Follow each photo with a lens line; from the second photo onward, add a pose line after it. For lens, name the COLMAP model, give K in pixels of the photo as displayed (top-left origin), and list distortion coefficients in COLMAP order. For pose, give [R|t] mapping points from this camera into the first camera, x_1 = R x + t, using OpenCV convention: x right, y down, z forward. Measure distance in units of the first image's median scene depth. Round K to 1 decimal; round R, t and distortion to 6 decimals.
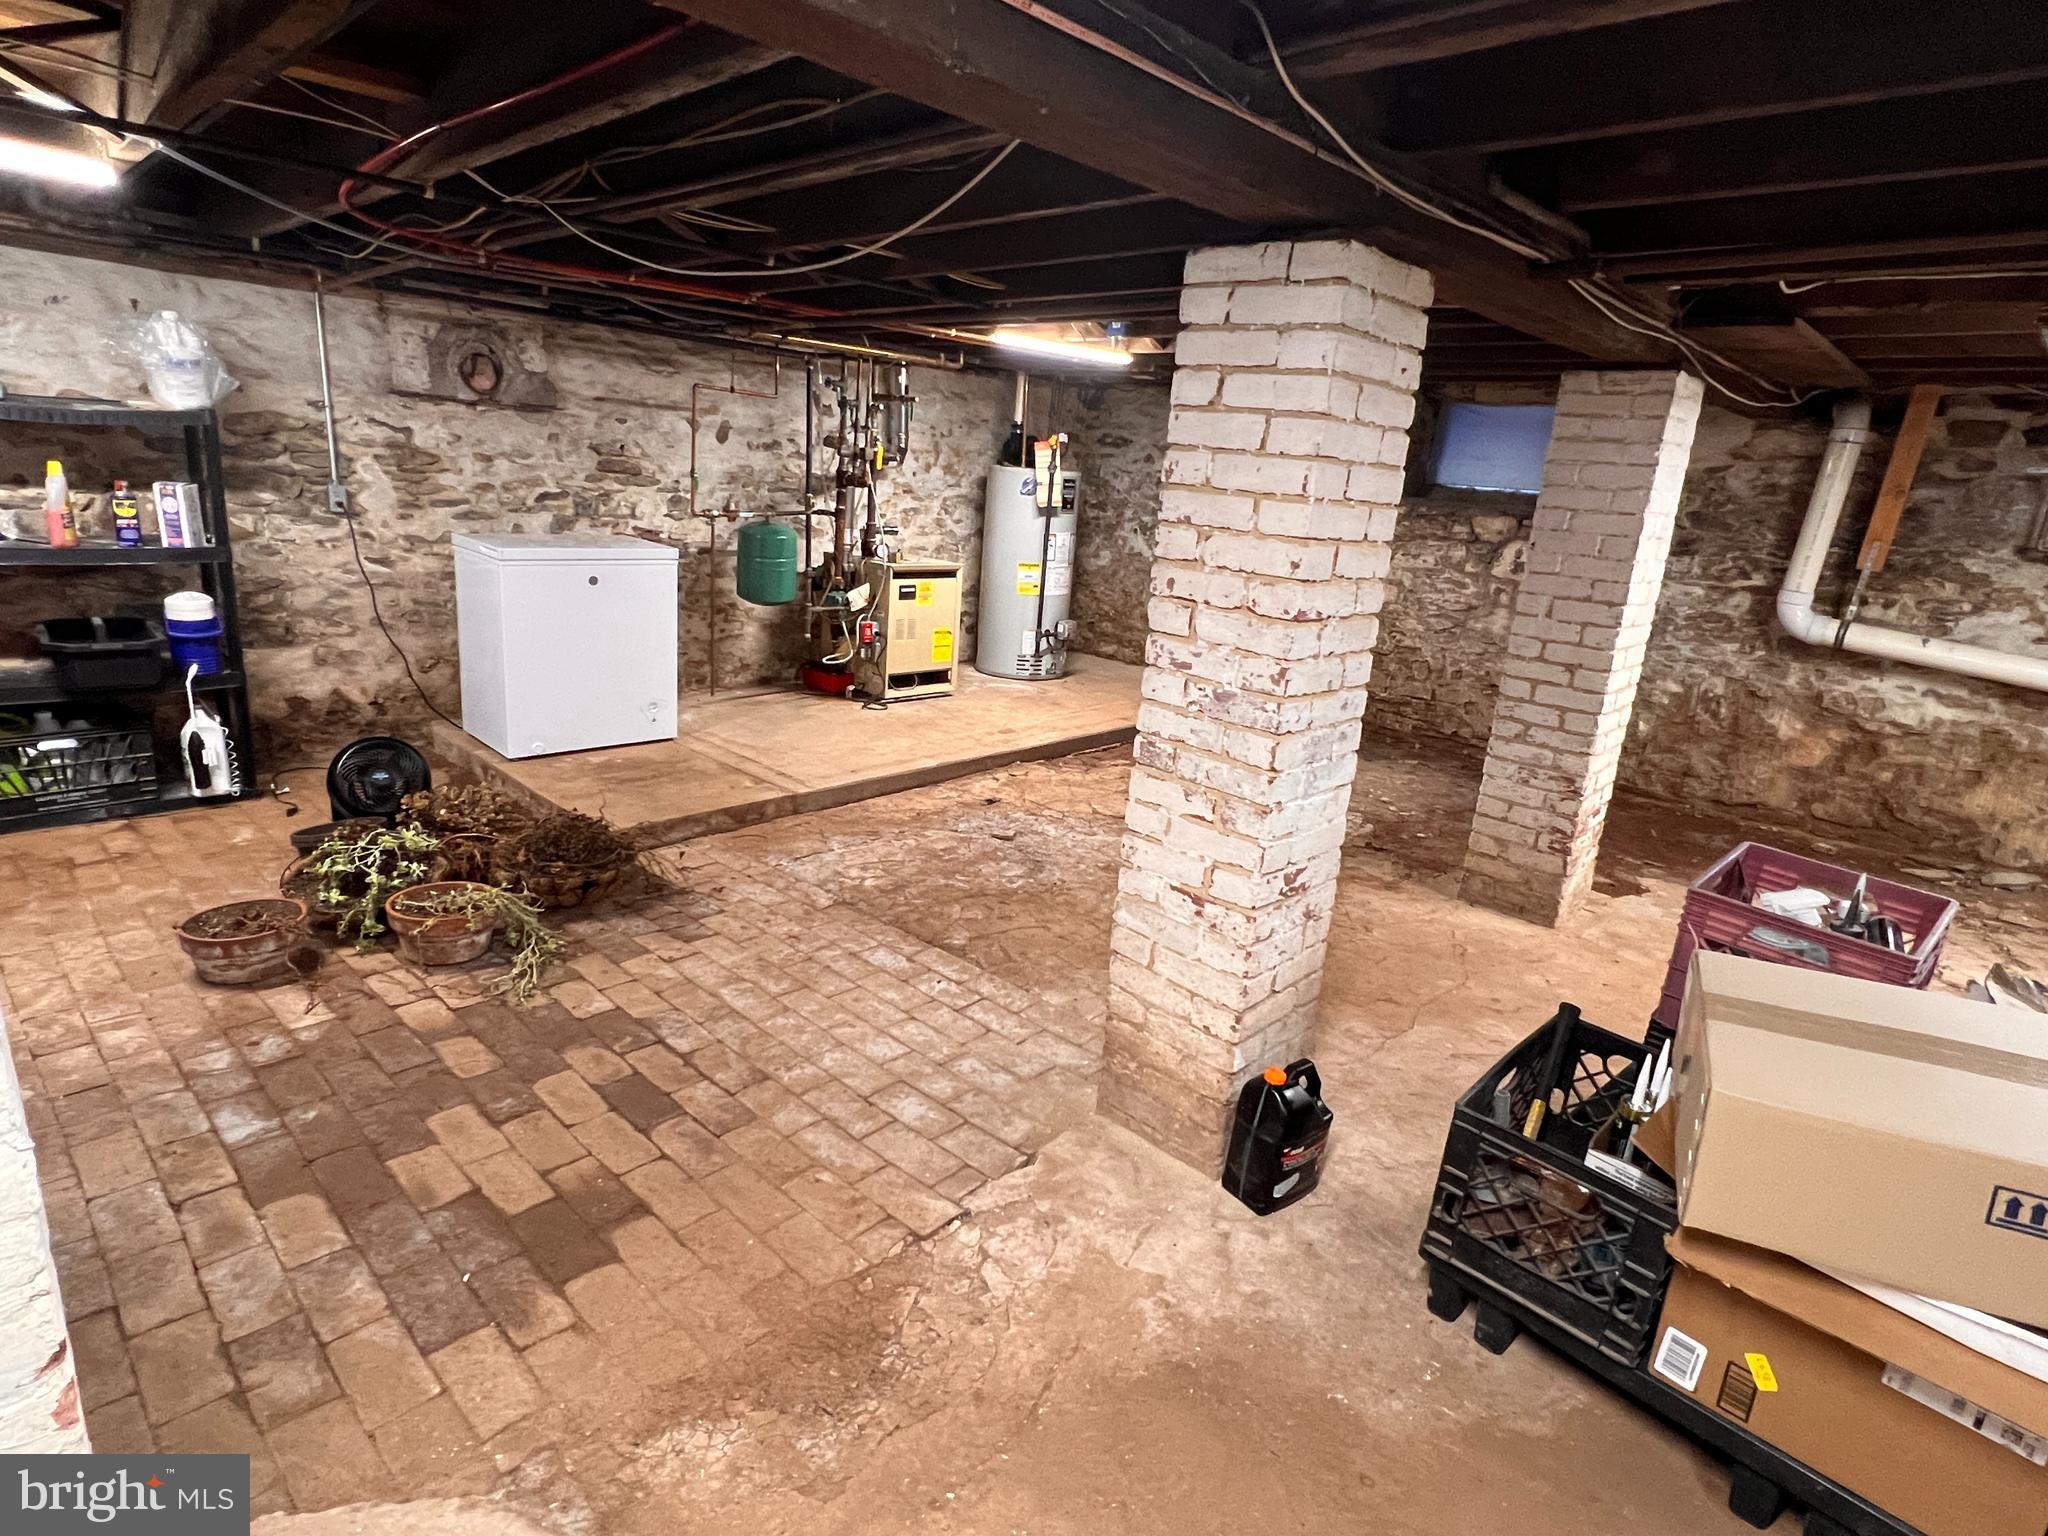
lens RADIAL K [[1077.2, 0, 1024.0], [0, 1077.2, 768.0], [0, 0, 1]] dist [0.001251, -0.000249]
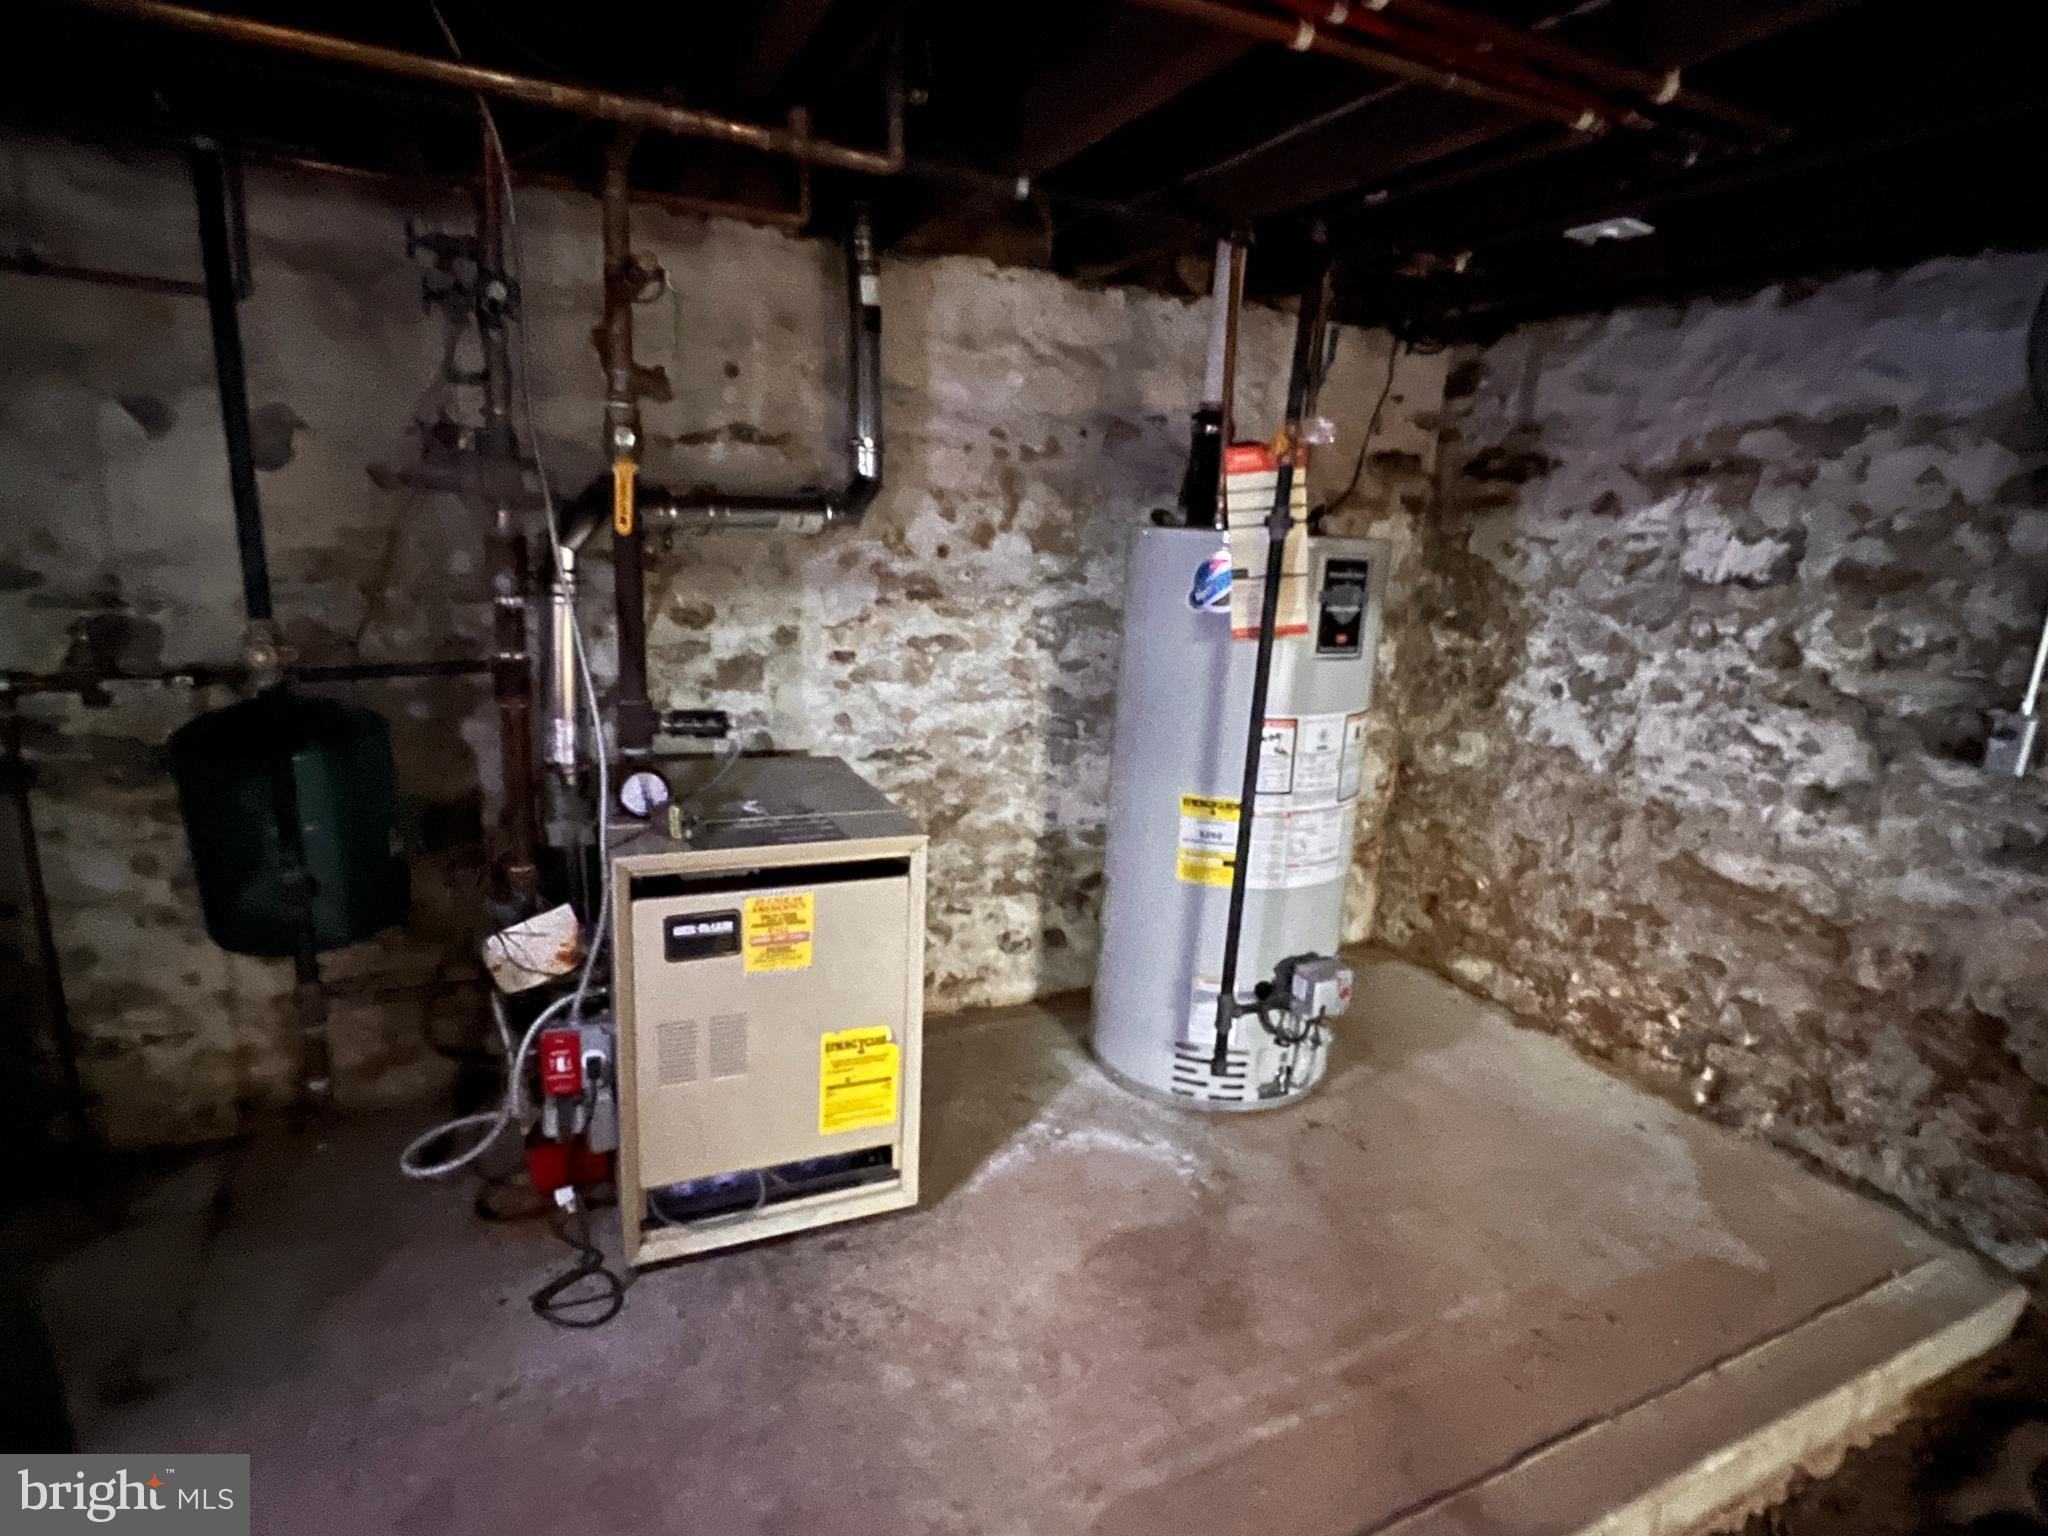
lens RADIAL K [[1077.2, 0, 1024.0], [0, 1077.2, 768.0], [0, 0, 1]] dist [0.001251, -0.000249]
pose [[0.937630, 0.054778, -0.343291, 0.065256], [-0.080910, 0.994775, -0.062255, -0.171399], [0.338088, 0.086148, 0.937163, 0.646022]]
